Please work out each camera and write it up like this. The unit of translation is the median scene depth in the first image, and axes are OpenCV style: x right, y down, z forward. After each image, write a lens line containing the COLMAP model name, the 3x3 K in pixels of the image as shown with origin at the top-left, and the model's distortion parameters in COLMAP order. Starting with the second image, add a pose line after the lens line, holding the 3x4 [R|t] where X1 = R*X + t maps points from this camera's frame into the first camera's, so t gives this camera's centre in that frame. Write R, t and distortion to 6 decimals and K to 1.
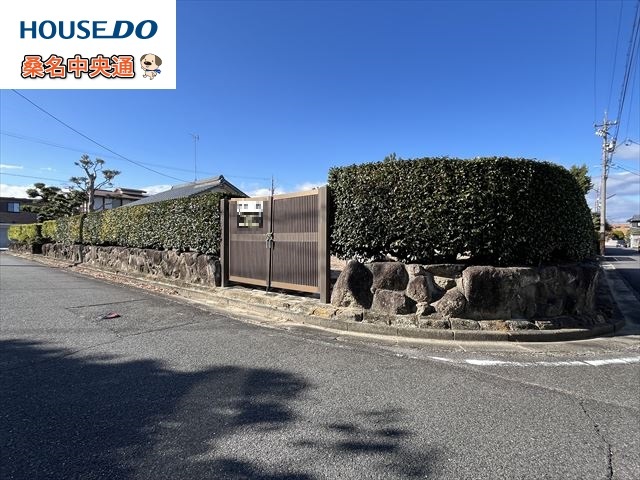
lens RADIAL K [[324.3, 0, 319.8], [0, 324.3, 241.6], [0, 0, 1]] dist [-0.005668, -0.001304]
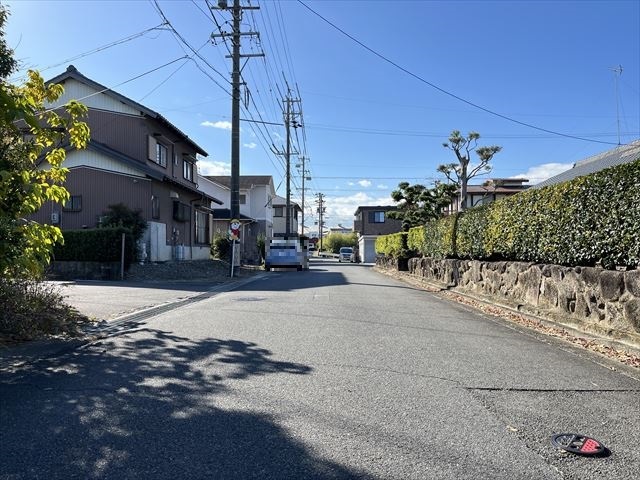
lens RADIAL K [[484.7, 0, 320.0], [0, 484.7, 241.1], [0, 0, 1]] dist [-0.000561, 0.001391]
pose [[0.635723, -0.026839, -0.771450, -0.108262], [0.002854, 0.999470, -0.032421, 0.003629], [0.771912, 0.018409, 0.635463, 0.110234]]
